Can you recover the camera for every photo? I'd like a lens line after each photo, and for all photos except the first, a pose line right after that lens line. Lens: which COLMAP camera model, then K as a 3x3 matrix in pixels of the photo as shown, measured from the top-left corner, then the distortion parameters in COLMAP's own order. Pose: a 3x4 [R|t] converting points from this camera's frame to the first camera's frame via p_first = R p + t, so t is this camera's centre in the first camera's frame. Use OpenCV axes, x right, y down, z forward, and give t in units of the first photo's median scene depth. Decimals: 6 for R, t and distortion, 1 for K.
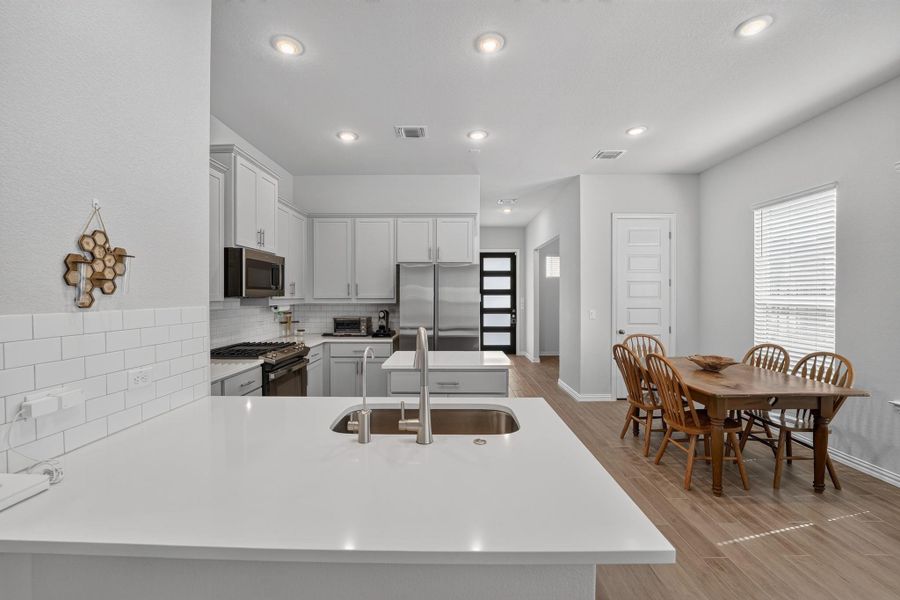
lens RADIAL K [[371.6, 0, 450.0], [0, 371.6, 300.0], [0, 0, 1]] dist [-0.036461, -0.000131]
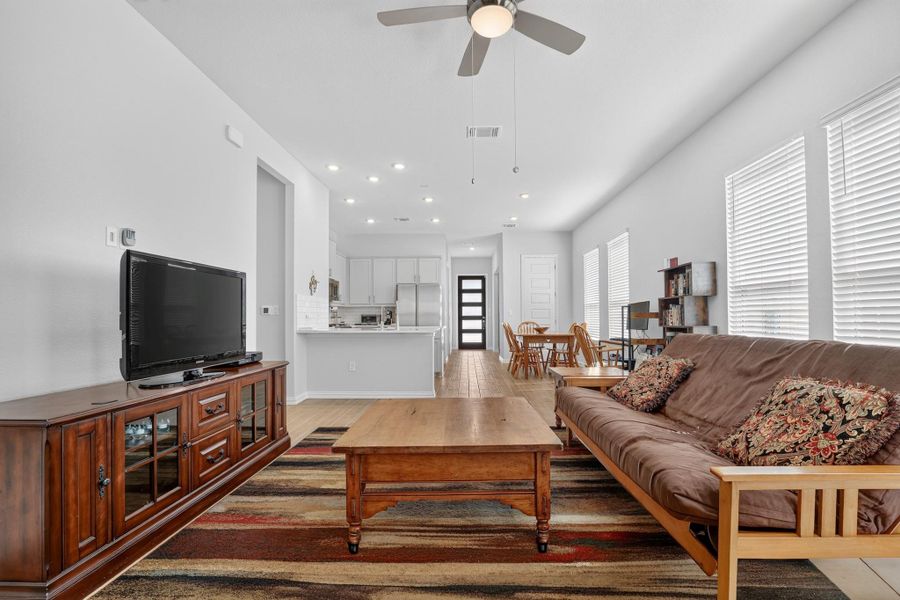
lens RADIAL K [[390.9, 0, 462.1], [0, 390.9, 308.6], [0, 0, 1]] dist [-0.021708, 0.000228]
pose [[0.999989, -0.004534, -0.001140, 0.188475], [0.004492, 0.999388, -0.034699, 0.093222], [0.001296, 0.034693, 0.999397, -0.952814]]
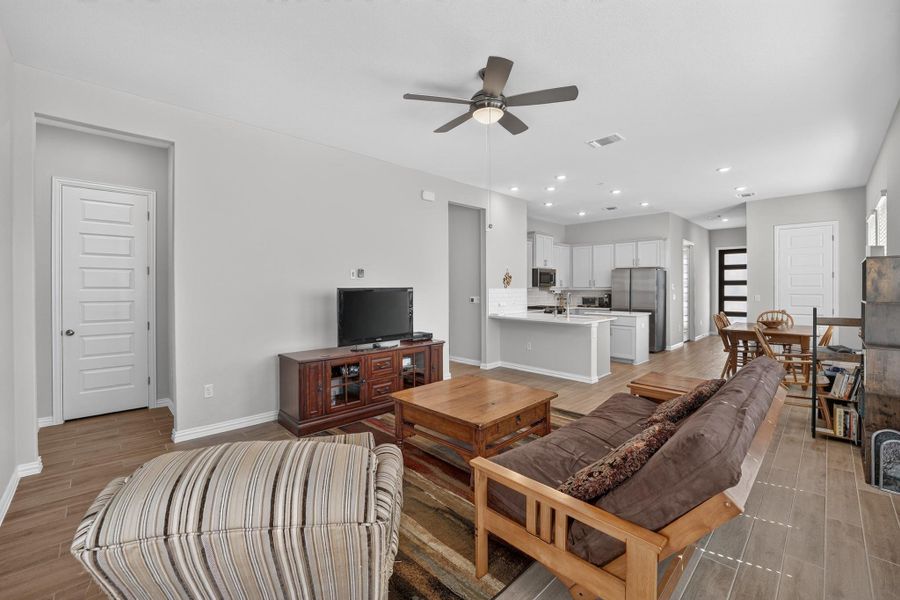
lens RADIAL K [[375.5, 0, 447.4], [0, 375.5, 283.7], [0, 0, 1]] dist [-0.023904, -0.000047]
pose [[0.701529, -0.006240, -0.712613, 0.648721], [-0.008062, 0.999828, -0.016691, 0.016462], [0.712595, 0.017454, 0.701358, -0.980968]]
